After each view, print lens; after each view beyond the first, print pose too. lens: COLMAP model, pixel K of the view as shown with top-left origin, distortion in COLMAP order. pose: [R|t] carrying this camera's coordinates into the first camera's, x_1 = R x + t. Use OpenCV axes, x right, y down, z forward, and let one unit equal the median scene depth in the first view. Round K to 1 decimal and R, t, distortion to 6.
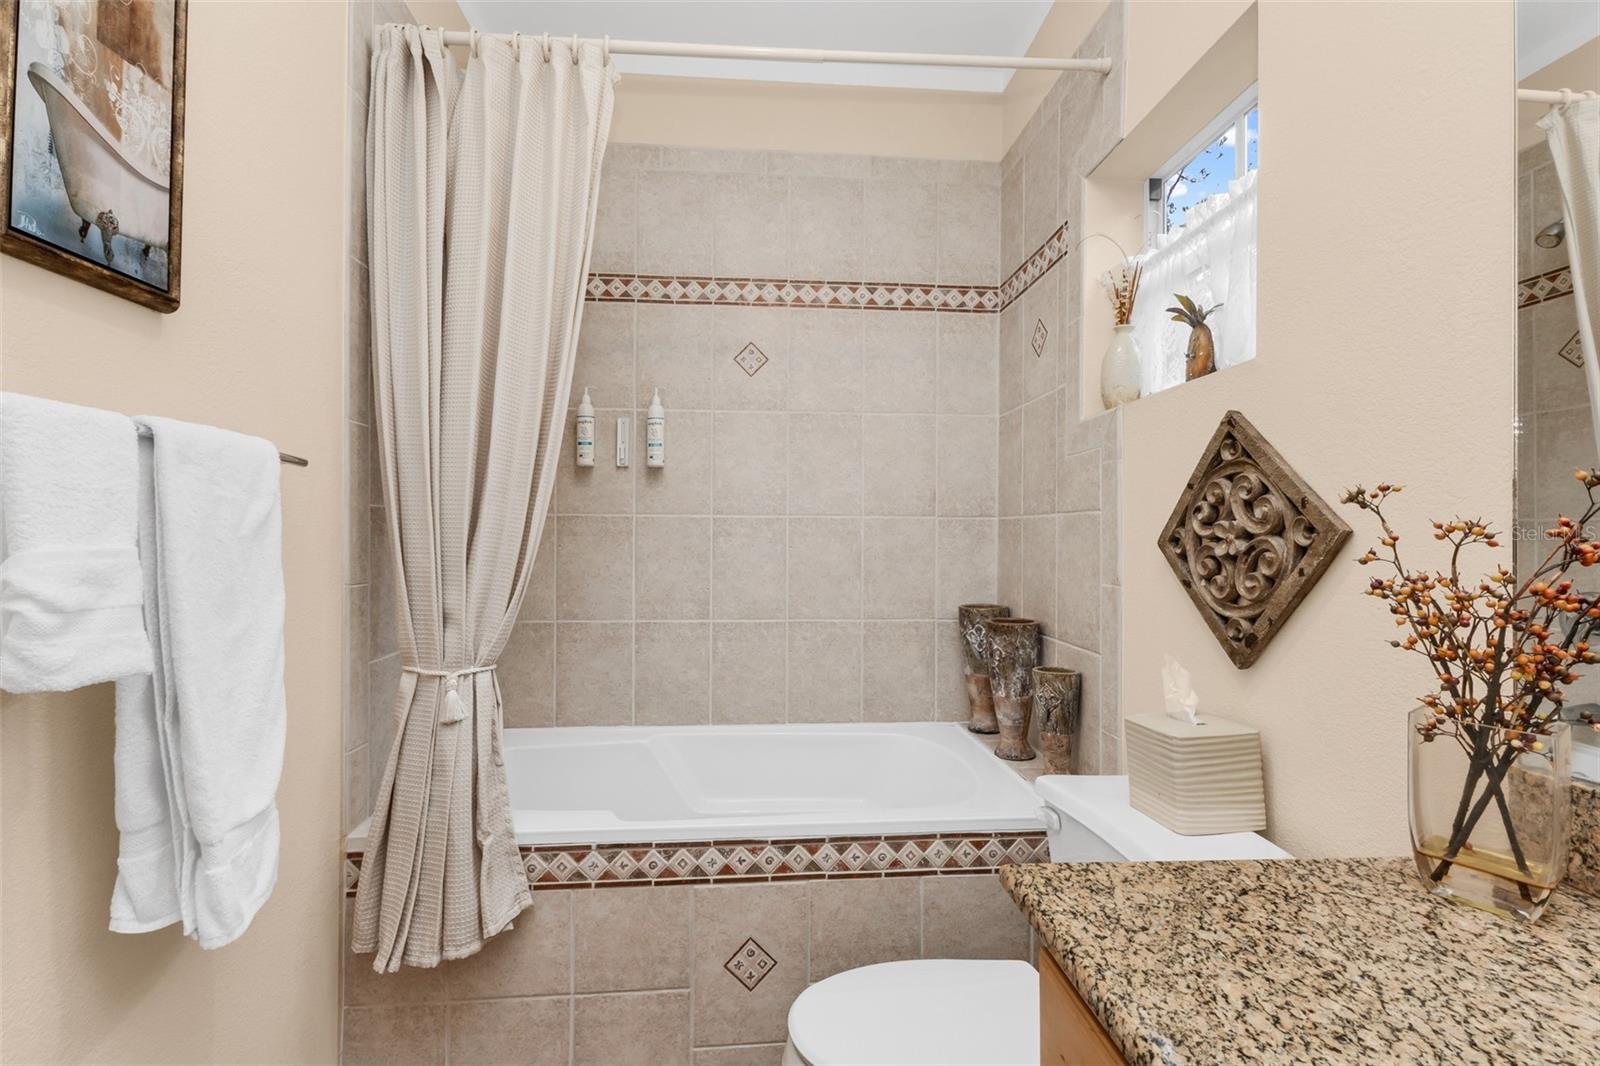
lens RADIAL K [[704.3, 0, 782.0], [0, 704.3, 534.5], [0, 0, 1]] dist [0.002878, -0.000181]
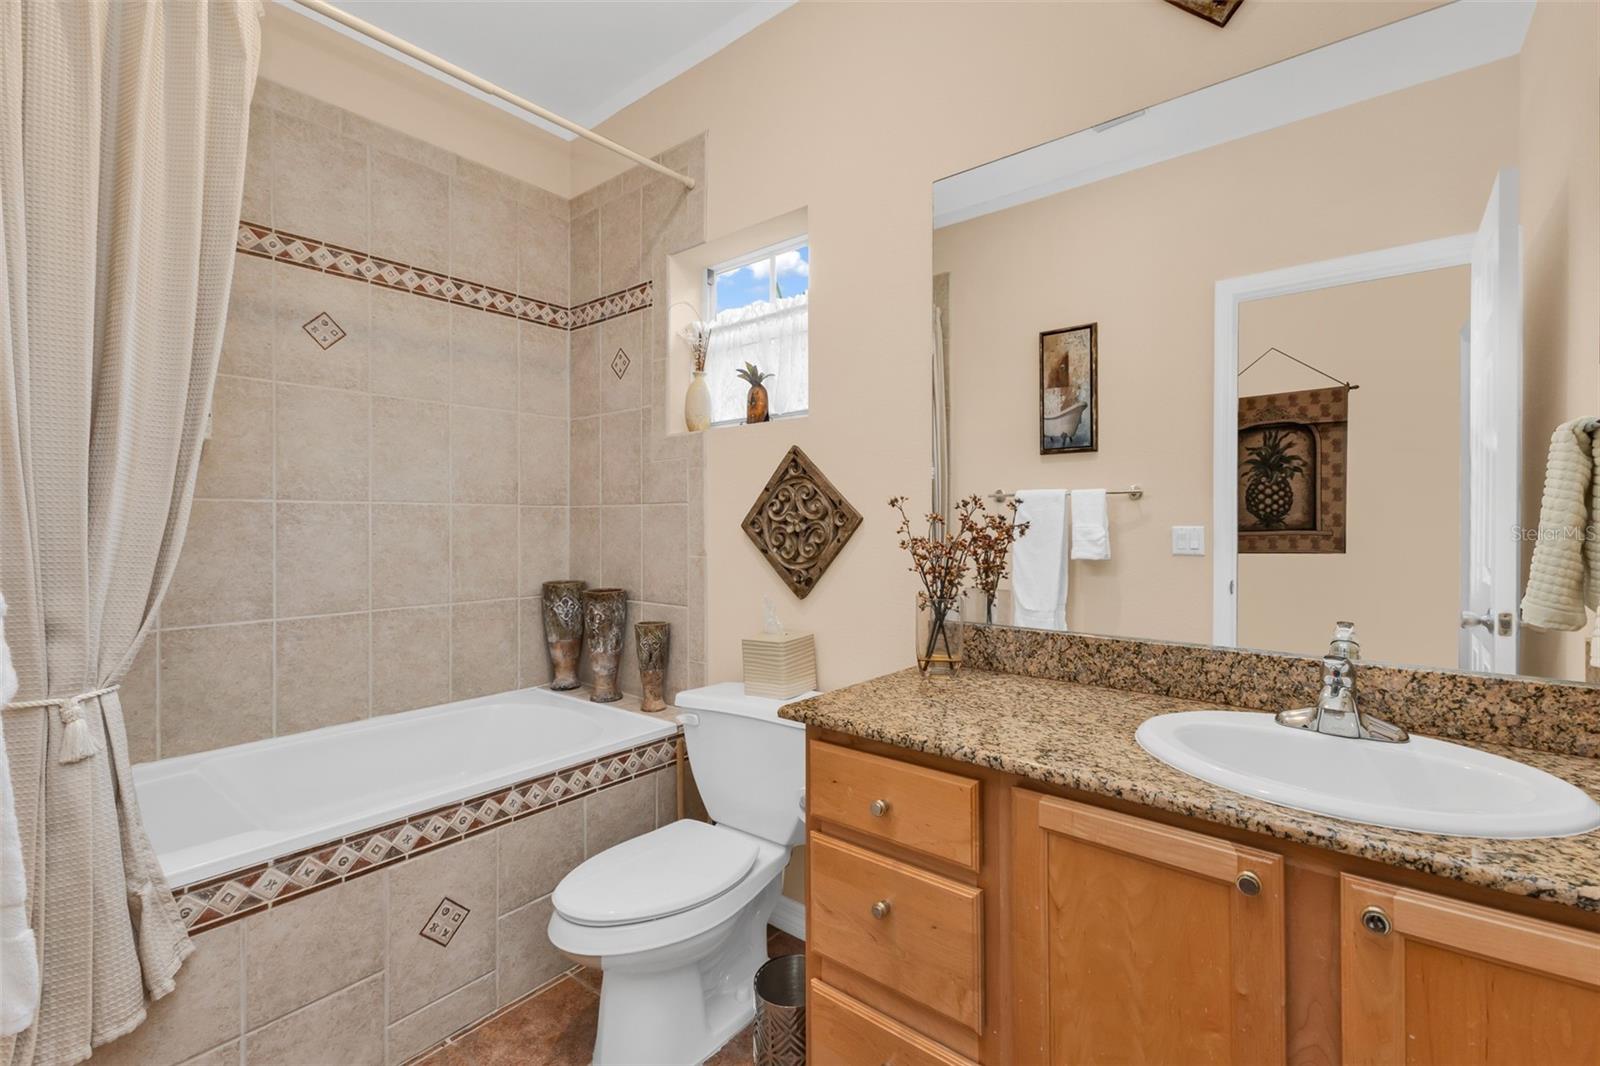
lens RADIAL K [[704.3, 0, 782.0], [0, 704.3, 534.5], [0, 0, 1]] dist [0.002878, -0.000181]
pose [[0.696529, -0.017896, 0.717305, -0.432196], [0.004372, 0.999776, 0.020697, 0.000198], [-0.717515, -0.011280, 0.696452, -0.104536]]
